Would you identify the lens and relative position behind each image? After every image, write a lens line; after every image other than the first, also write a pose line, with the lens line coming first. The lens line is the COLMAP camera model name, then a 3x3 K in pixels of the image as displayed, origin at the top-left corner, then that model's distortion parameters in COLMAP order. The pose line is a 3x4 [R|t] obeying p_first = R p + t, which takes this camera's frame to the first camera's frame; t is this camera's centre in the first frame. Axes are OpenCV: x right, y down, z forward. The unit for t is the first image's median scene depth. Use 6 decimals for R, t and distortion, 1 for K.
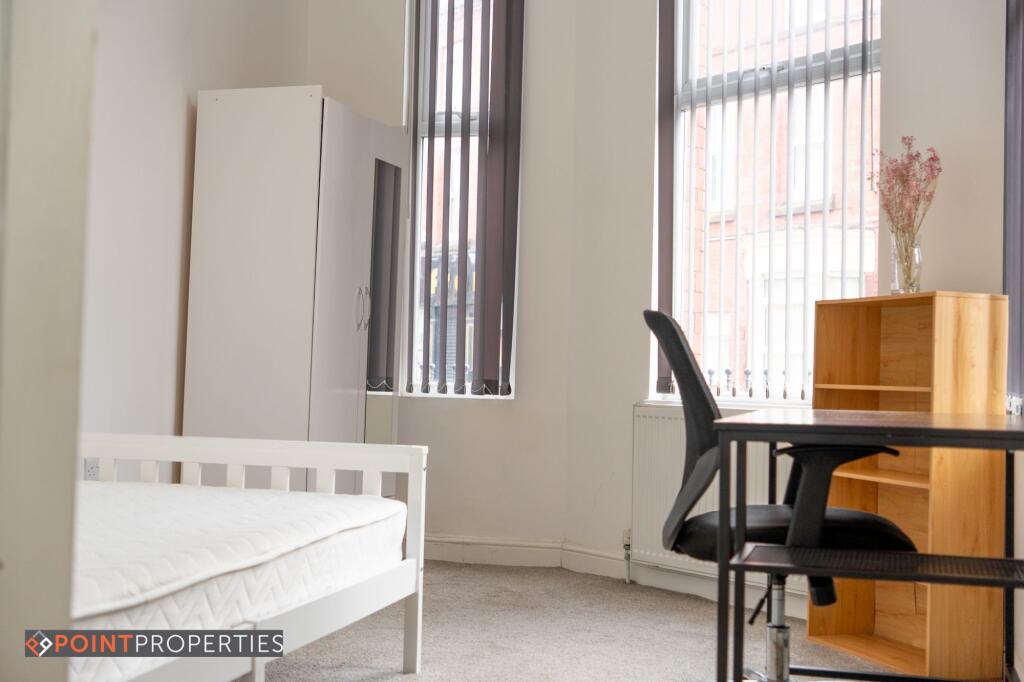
lens RADIAL K [[1280.6, 0, 545.7], [0, 1280.6, 262.1], [0, 0, 1]] dist [-0.028364, 0.000000]
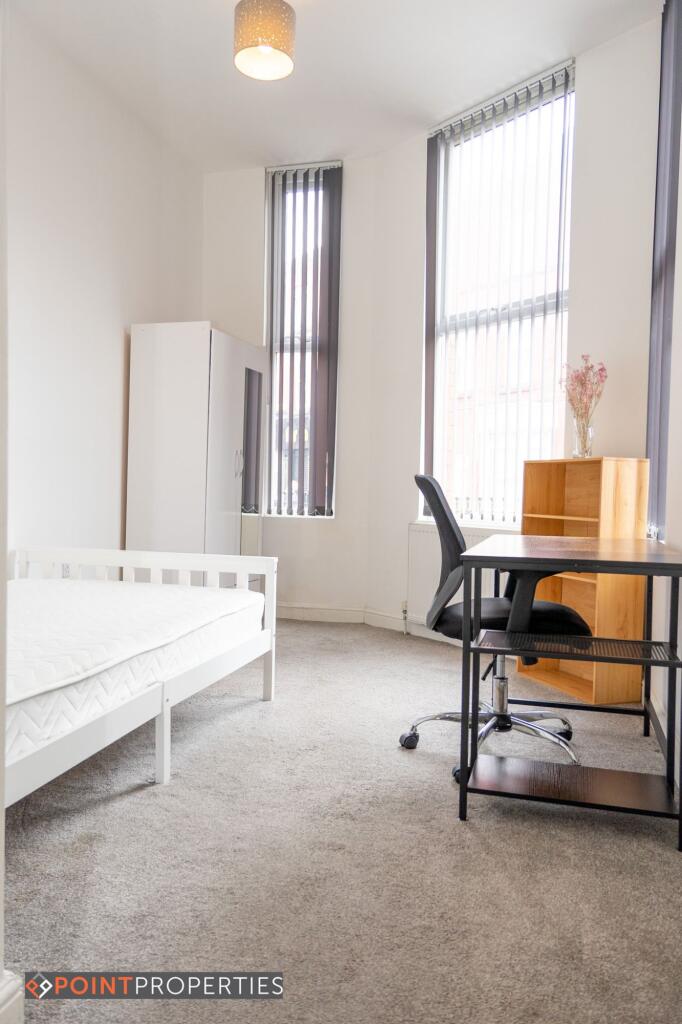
lens RADIAL K [[774.9, 0, 355.4], [0, 774.9, 479.1], [0, 0, 1]] dist [0.009810, 0.010305]
pose [[0.999992, -0.003419, -0.002147, 0.005036], [0.003572, 0.997128, 0.075649, -0.020762], [0.001882, -0.075656, 0.997132, 0.048216]]
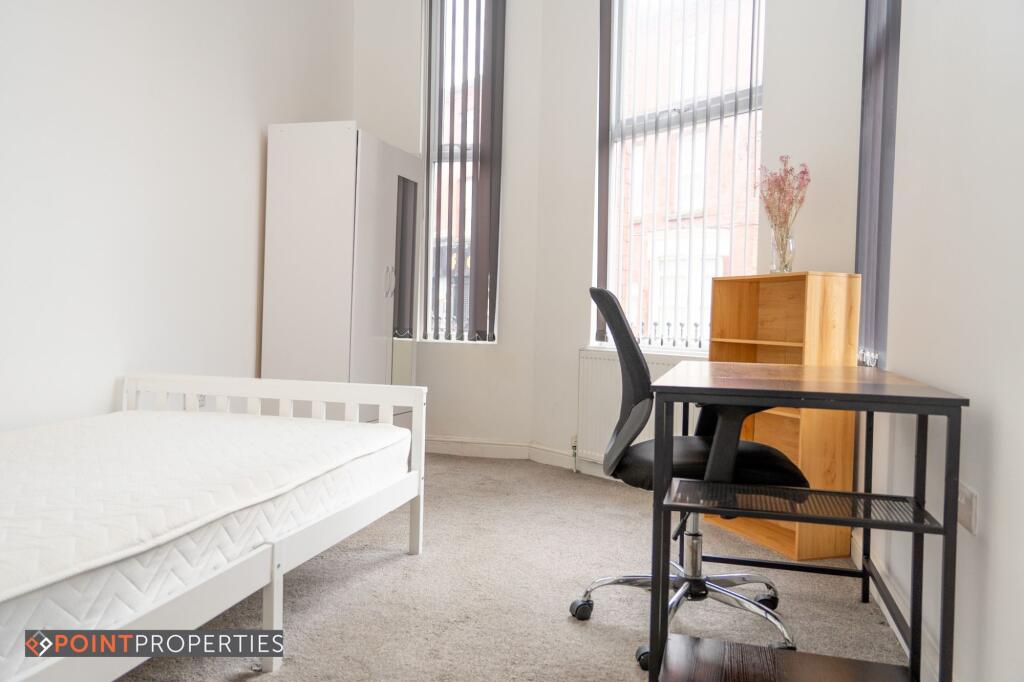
lens RADIAL K [[774.9, 0, 527.2], [0, 774.9, 331.3], [0, 0, 1]] dist [0.009810, 0.010305]
pose [[0.999993, 0.000680, 0.003705, 0.008421], [-0.001064, 0.994496, 0.104770, 0.000481], [-0.003613, -0.104773, 0.994490, 0.169886]]
